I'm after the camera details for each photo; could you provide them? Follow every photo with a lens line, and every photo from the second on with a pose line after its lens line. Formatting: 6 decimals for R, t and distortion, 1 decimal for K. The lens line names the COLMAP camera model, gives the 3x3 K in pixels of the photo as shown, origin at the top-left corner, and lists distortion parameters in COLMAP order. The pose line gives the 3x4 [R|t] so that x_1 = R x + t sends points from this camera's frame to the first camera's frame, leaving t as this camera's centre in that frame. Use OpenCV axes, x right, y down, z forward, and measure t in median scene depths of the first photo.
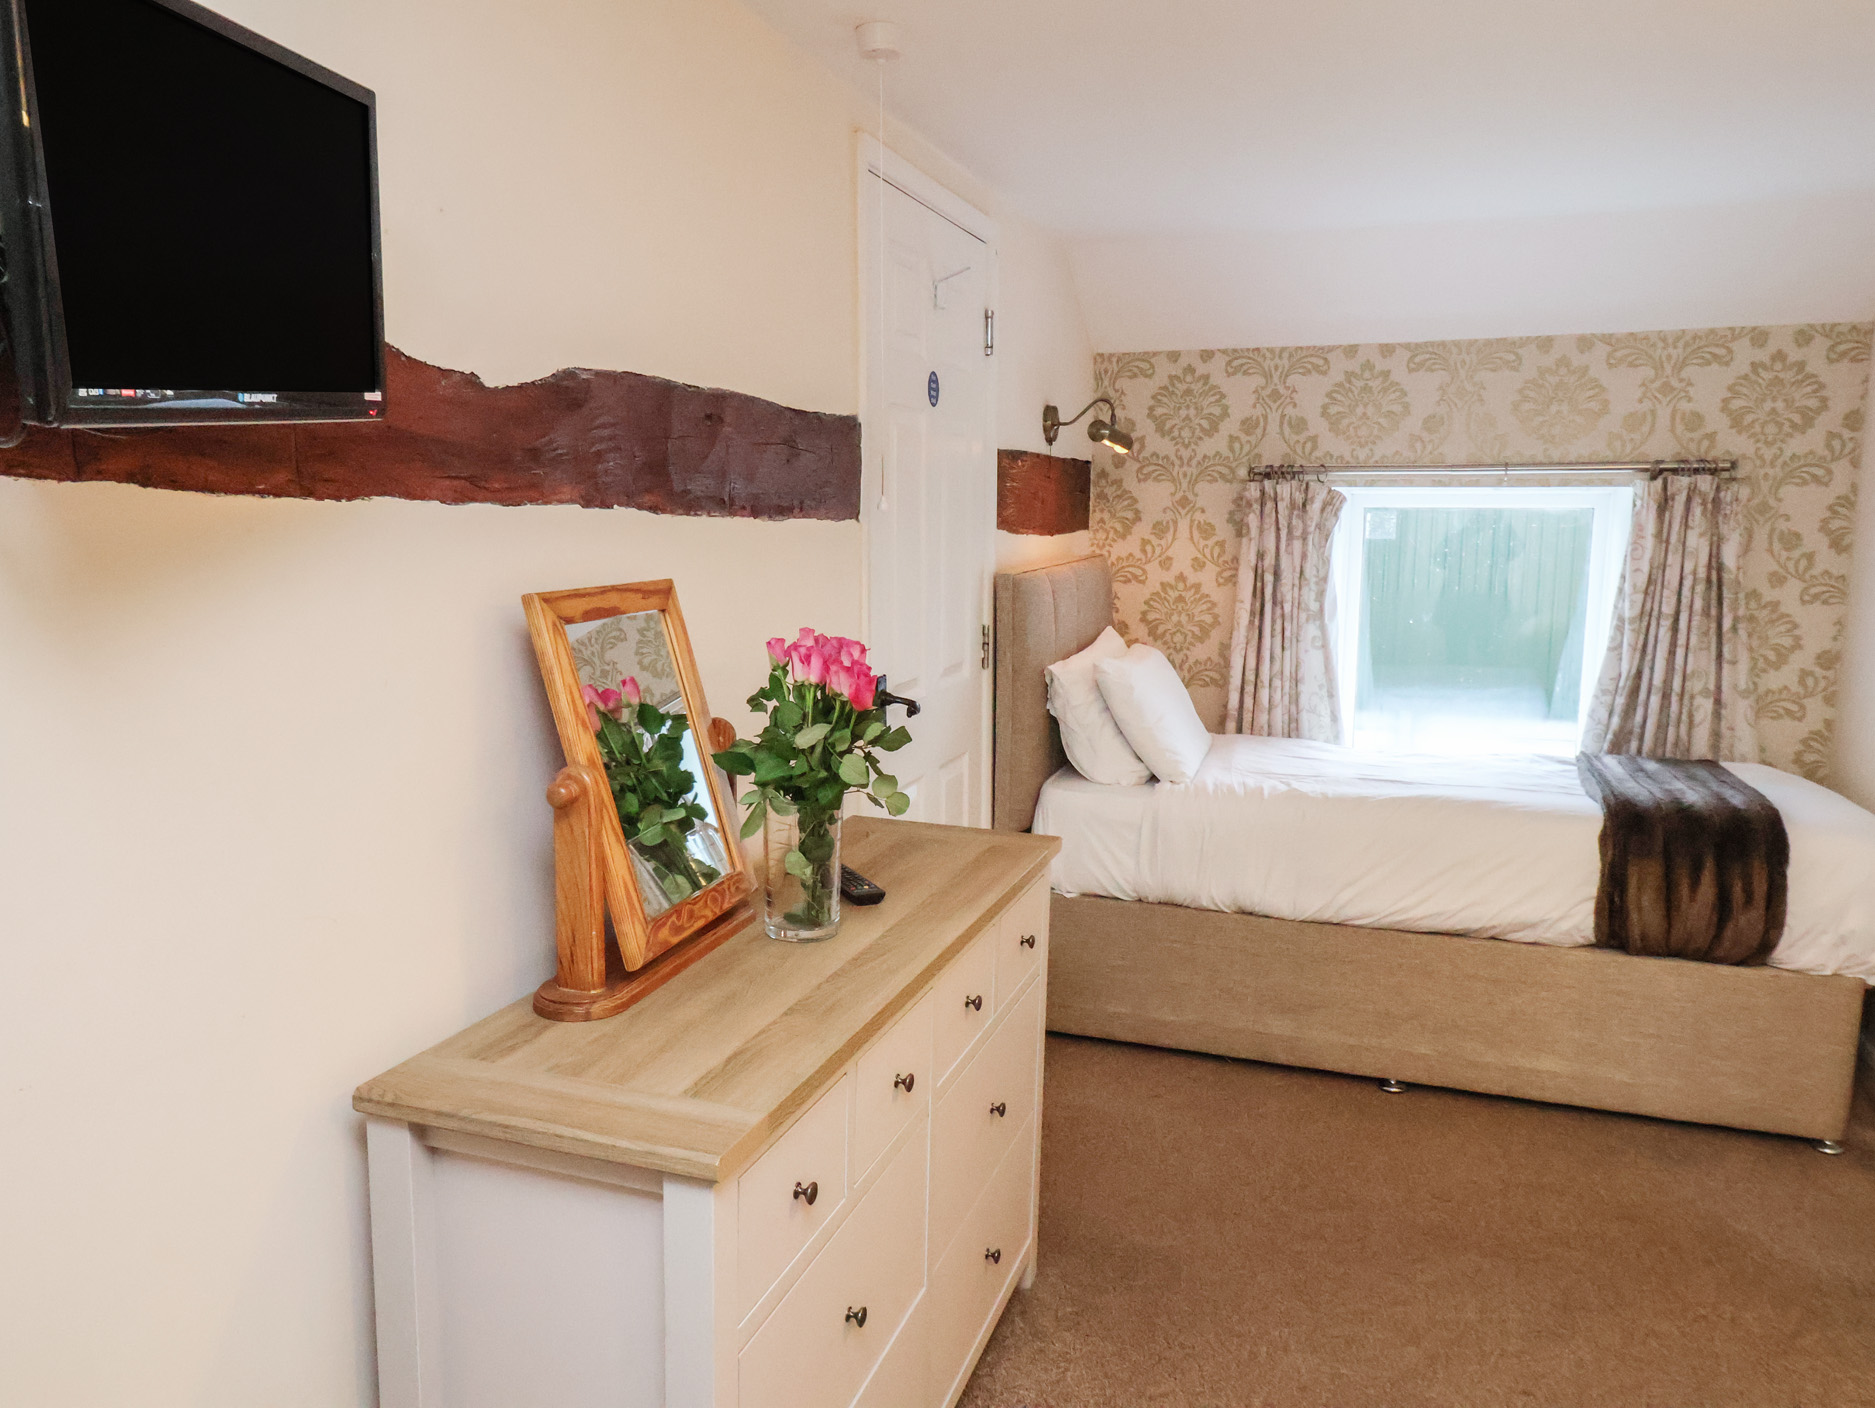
lens RADIAL K [[1299.6, 0, 946.7], [0, 1299.6, 702.0], [0, 0, 1]] dist [0.012264, -0.005692]
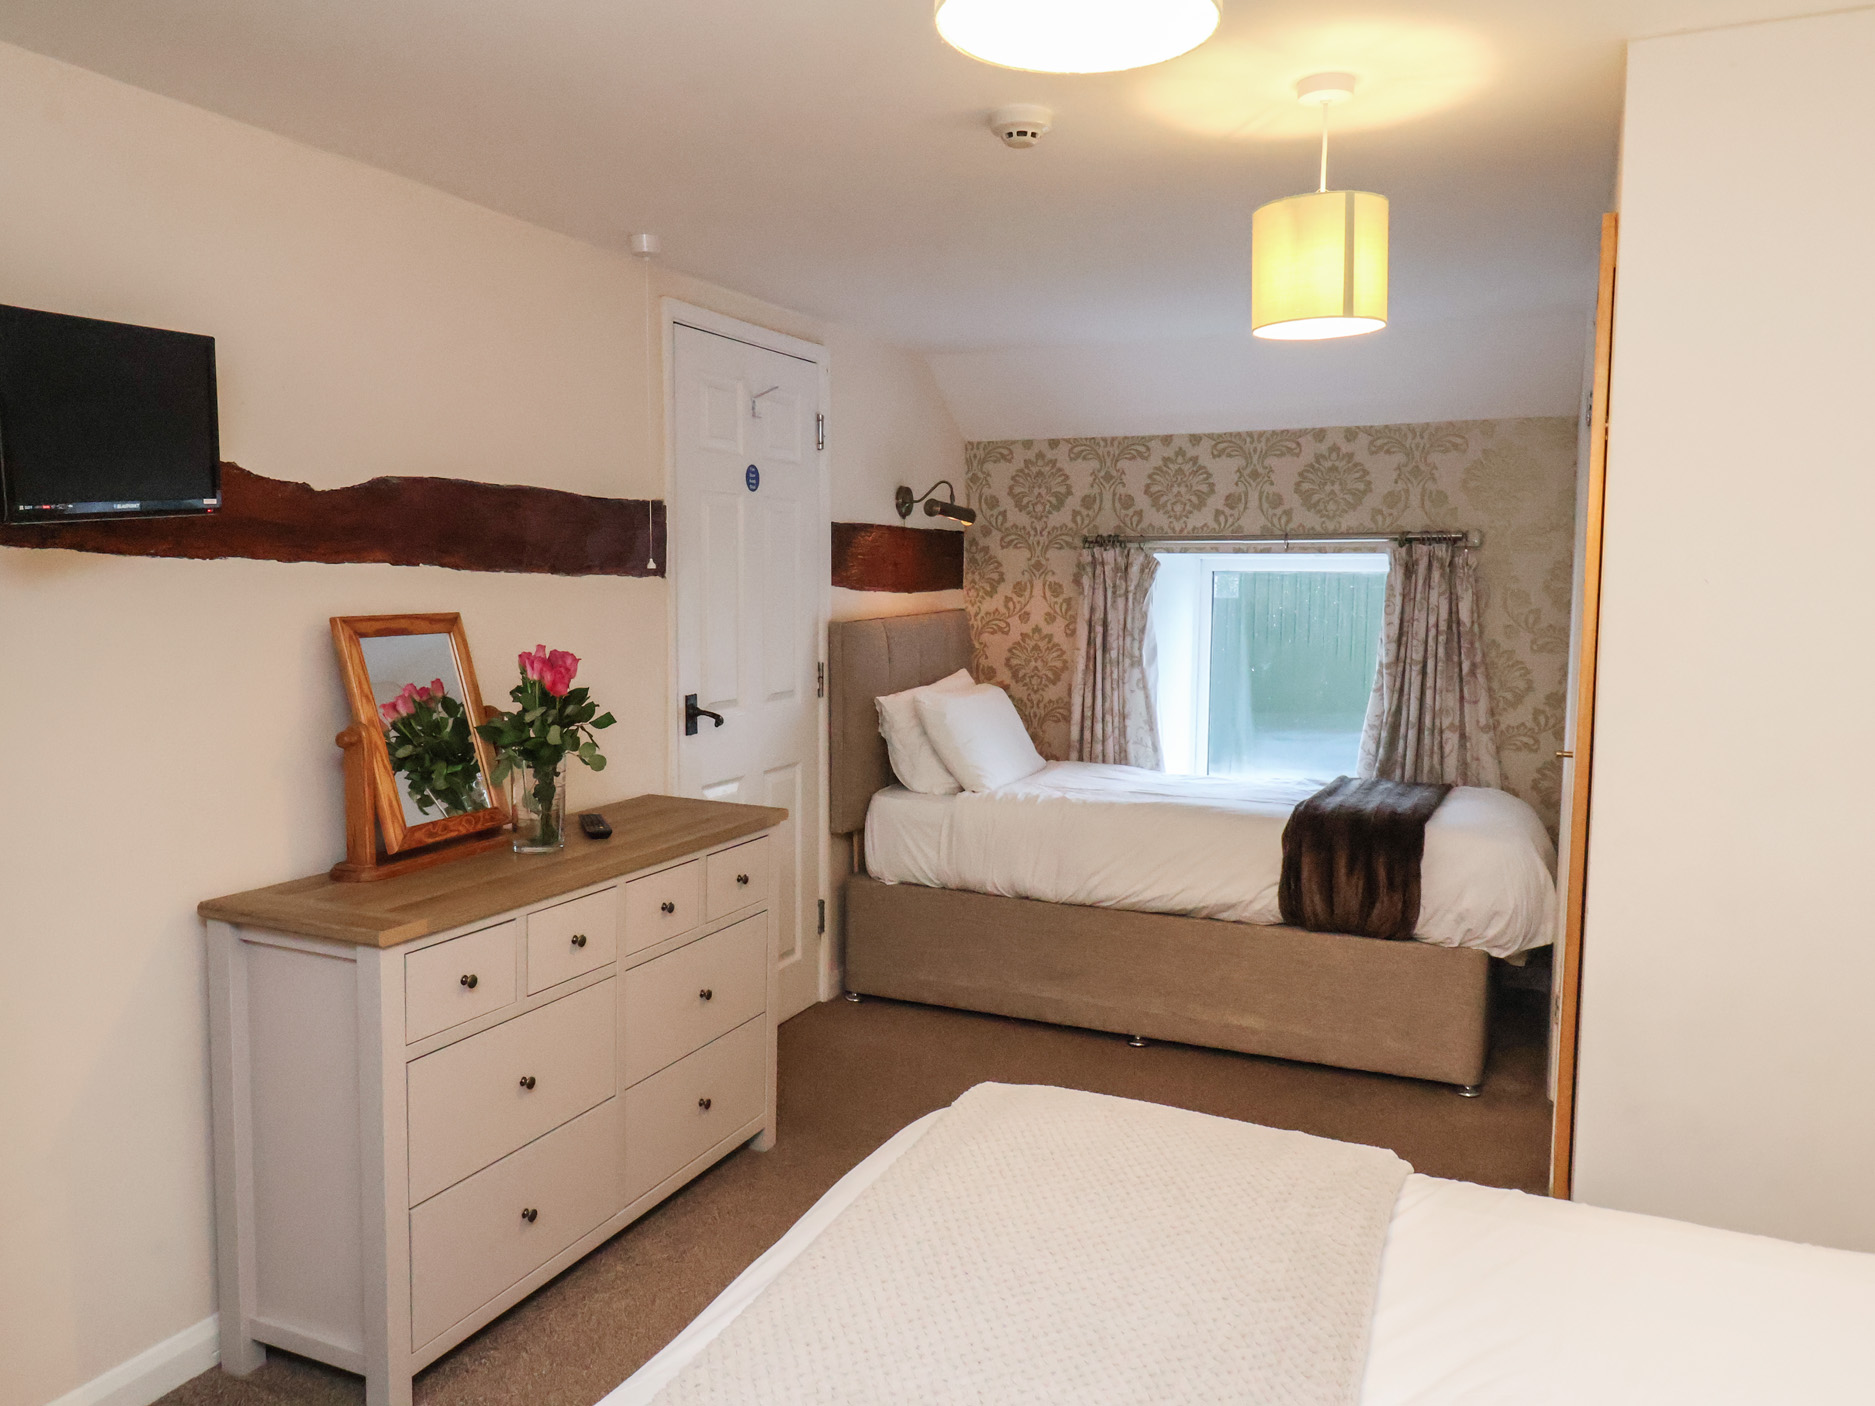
lens RADIAL K [[1299.6, 0, 927.9], [0, 1299.6, 703.7], [0, 0, 1]] dist [0.012264, -0.005692]
pose [[0.996787, 0.010084, -0.079455, 0.240239], [-0.013945, 0.998741, -0.048191, 0.040510], [0.078869, 0.049144, 0.995673, -0.242238]]
